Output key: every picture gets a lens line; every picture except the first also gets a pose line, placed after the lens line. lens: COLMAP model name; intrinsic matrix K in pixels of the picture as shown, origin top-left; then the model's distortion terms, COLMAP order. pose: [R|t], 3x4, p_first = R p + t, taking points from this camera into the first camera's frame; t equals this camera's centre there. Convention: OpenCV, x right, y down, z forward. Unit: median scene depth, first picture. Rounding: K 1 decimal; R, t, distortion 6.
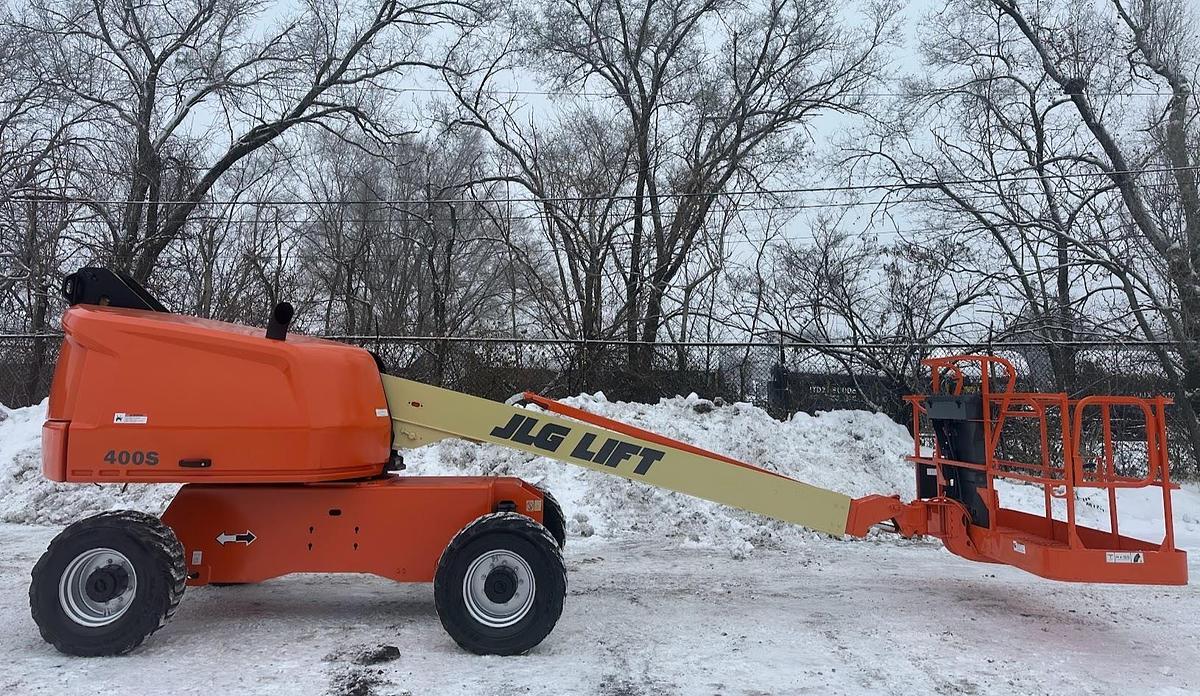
lens RADIAL K [[833.4, 0, 594.1], [0, 833.4, 246.9], [0, 0, 1]] dist [0.172902, -0.295645]
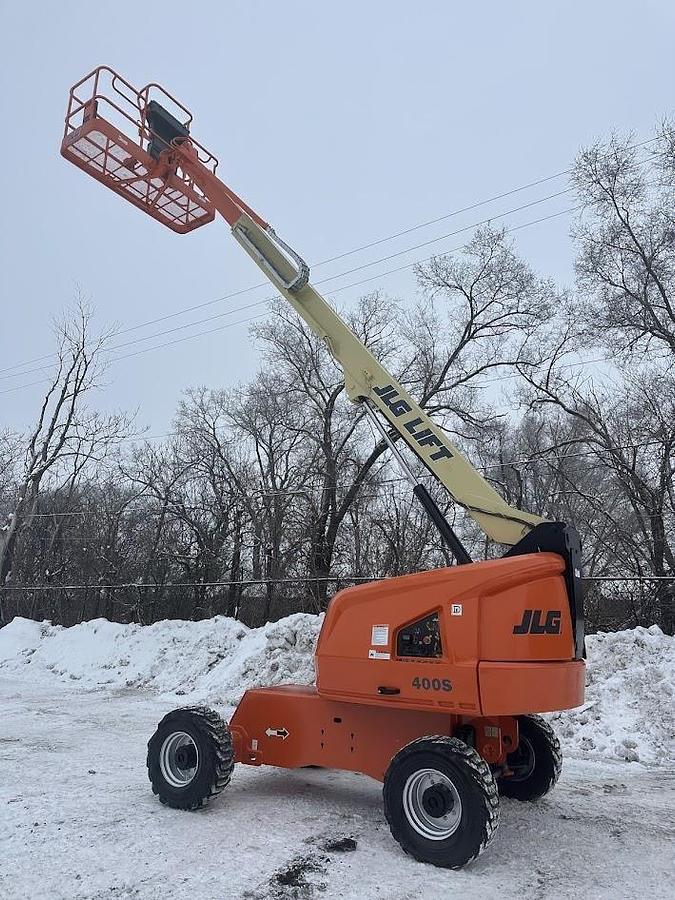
lens RADIAL K [[623.0, 0, 337.5], [0, 623.0, 450.0], [0, 0, 1]] dist [0.109525, -0.136863]
pose [[0.838066, -0.137435, -0.527974, 0.107326], [0.089722, 0.989293, -0.115101, 0.006471], [0.538141, 0.049092, 0.841424, 0.068493]]
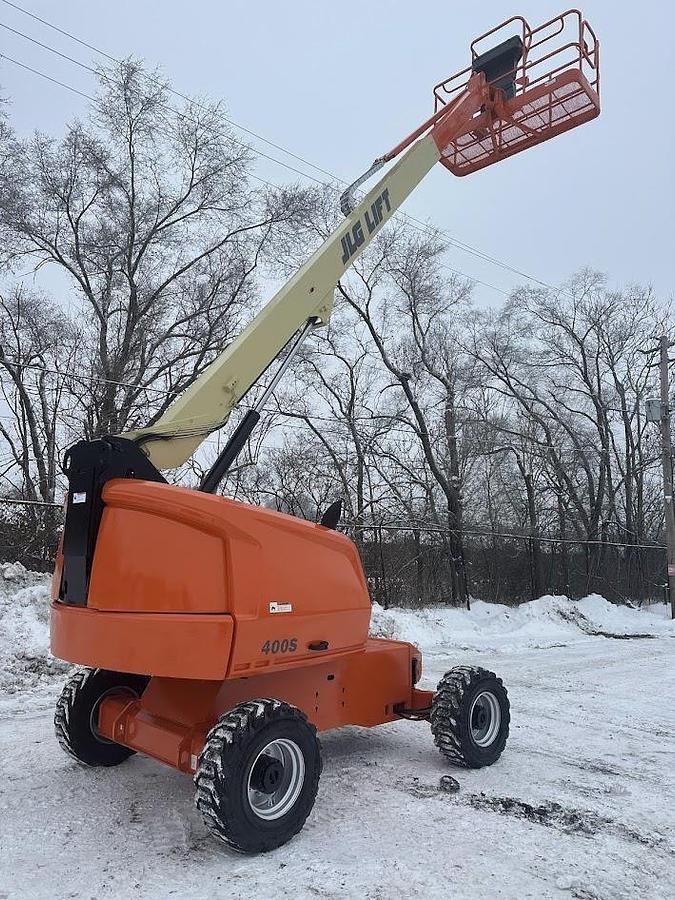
lens RADIAL K [[628.7, 0, 332.6], [0, 628.7, 461.4], [0, 0, 1]] dist [0.076795, -0.101527]
pose [[0.736139, 0.114121, 0.667140, -0.380465], [-0.146199, 0.989224, -0.007897, 0.009278], [-0.660852, -0.091722, 0.744890, 0.153582]]
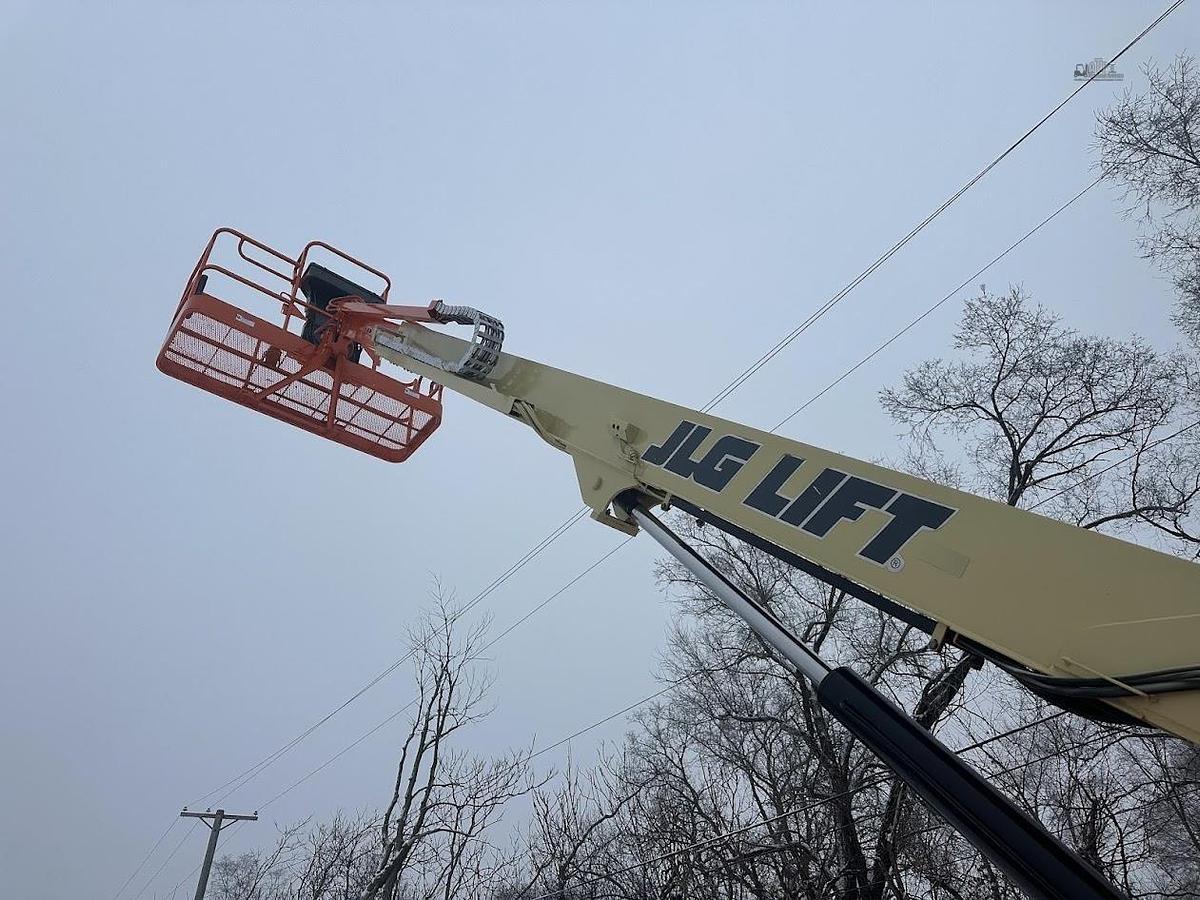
lens RADIAL K [[841.7, 0, 594.2], [0, 841.7, 445.9], [0, 0, 1]] dist [0.056290, -0.077116]
pose [[0.598625, -0.524410, -0.605510, -0.000347], [0.193082, 0.828091, -0.526293, 0.027162], [0.777411, 0.198139, 0.596970, 0.329009]]
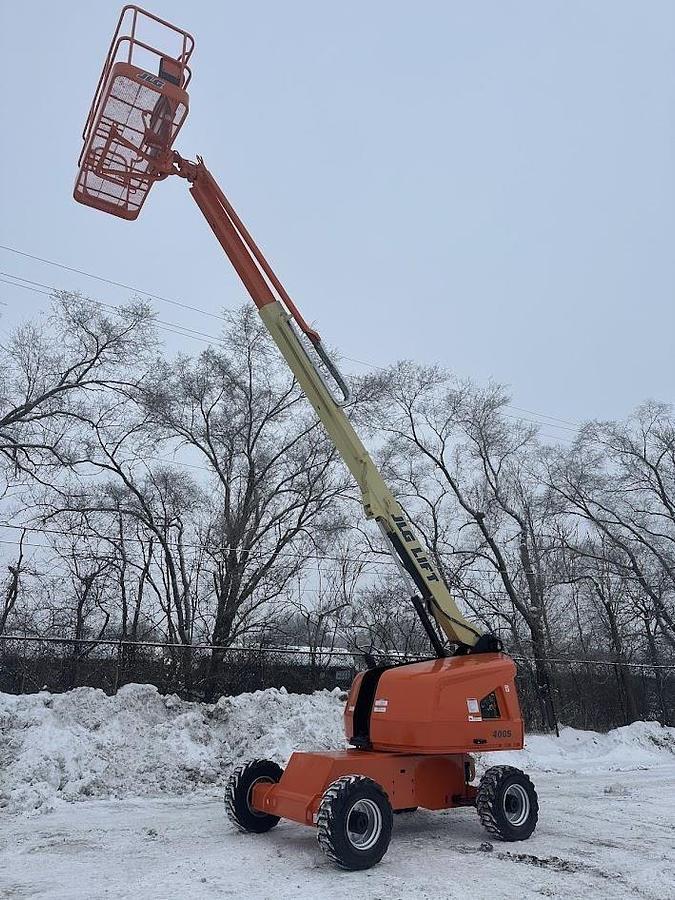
lens RADIAL K [[630.6, 0, 335.6], [0, 630.6, 446.7], [0, 0, 1]] dist [0.065834, -0.083303]
pose [[0.834042, 0.195392, 0.515942, -0.503596], [-0.105913, 0.974496, -0.197838, -0.025386], [-0.541439, 0.110361, 0.833465, -0.035163]]
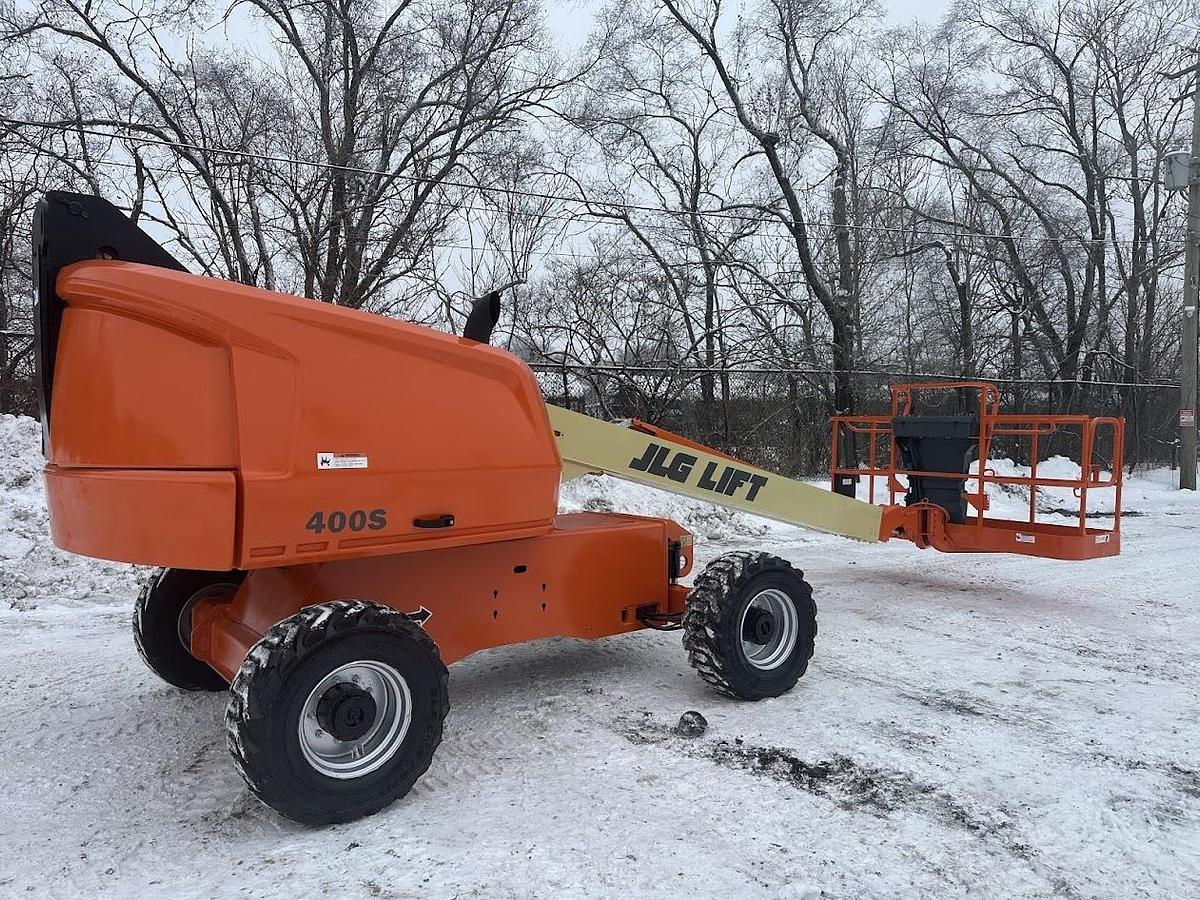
lens RADIAL K [[838.2, 0, 599.6], [0, 838.2, 462.8], [0, 0, 1]] dist [0.076795, -0.101527]
pose [[0.823001, -0.034996, 0.566961, -0.278292], [-0.097244, 0.974686, 0.201323, 0.023241], [-0.559655, -0.220822, 0.798764, 0.153498]]
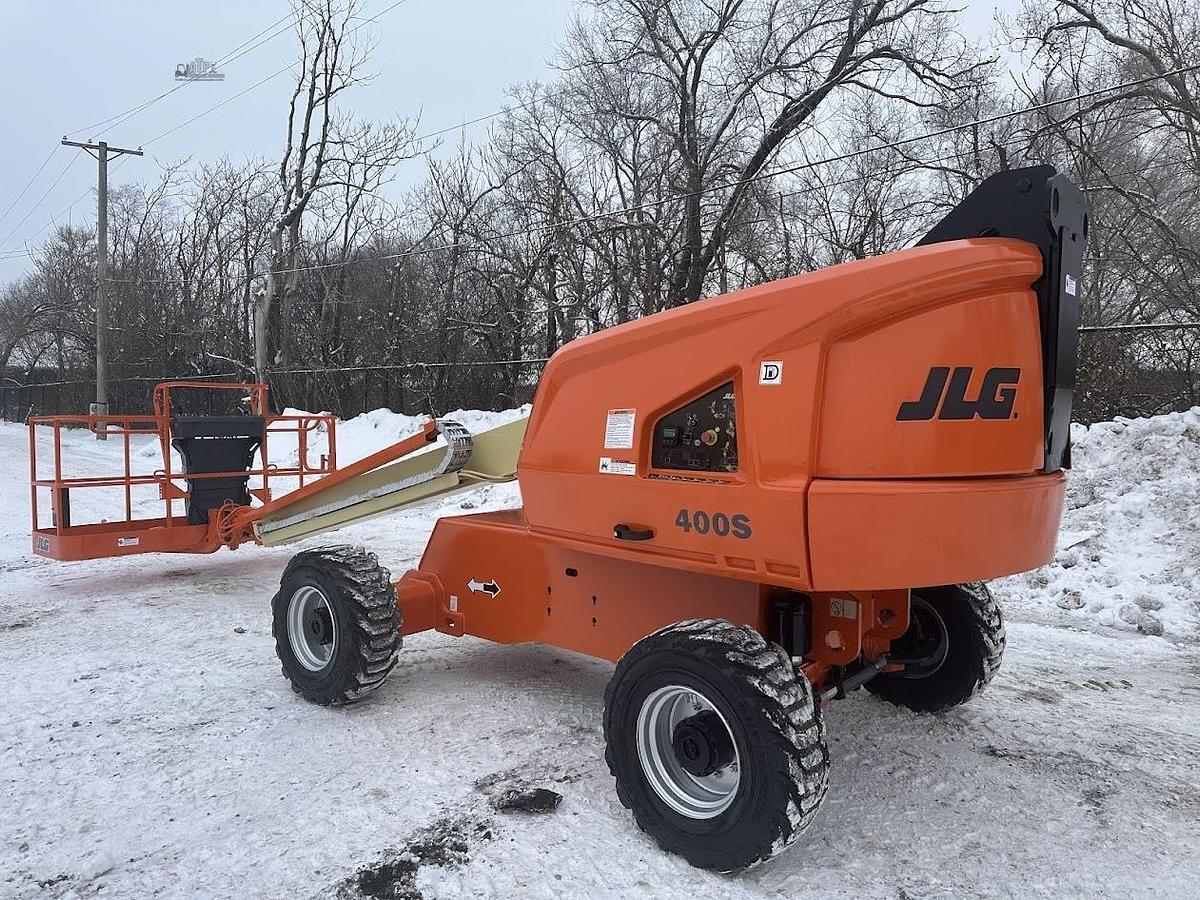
lens RADIAL K [[841.7, 0, 594.2], [0, 841.7, 445.9], [0, 0, 1]] dist [0.056290, -0.077116]
pose [[0.725492, 0.022662, -0.687858, 0.081596], [0.126997, 0.977886, 0.166163, 0.036097], [0.676412, -0.207906, 0.706570, 0.214473]]
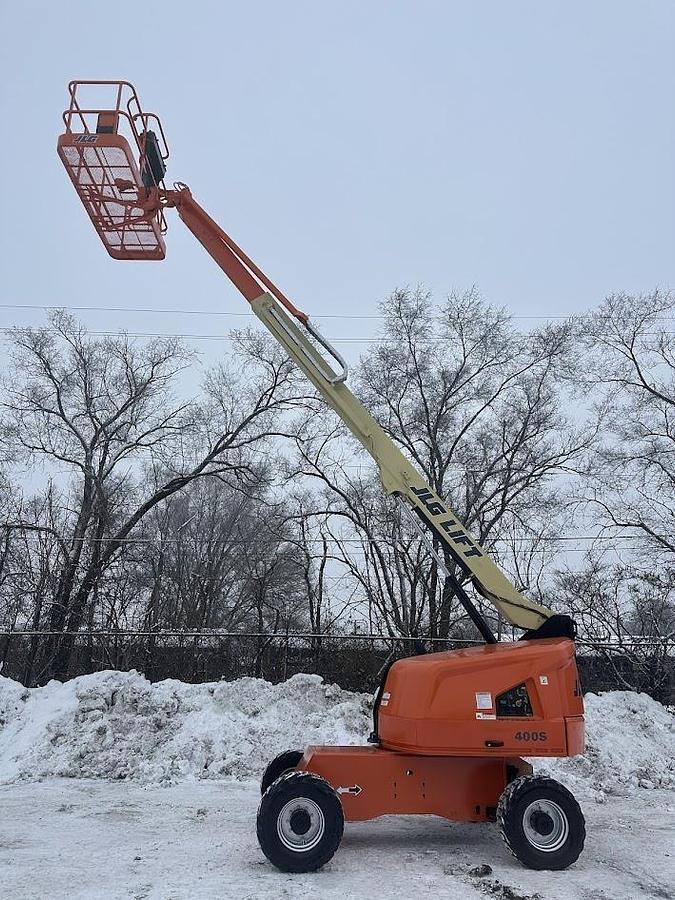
lens RADIAL K [[631.3, 0, 332.6], [0, 631.3, 447.4], [0, 0, 1]] dist [0.056290, -0.077116]
pose [[0.999301, 0.015685, 0.033929, -0.203205], [-0.010251, 0.987897, -0.154775, -0.037436], [-0.035946, 0.154319, 0.987367, -0.094620]]
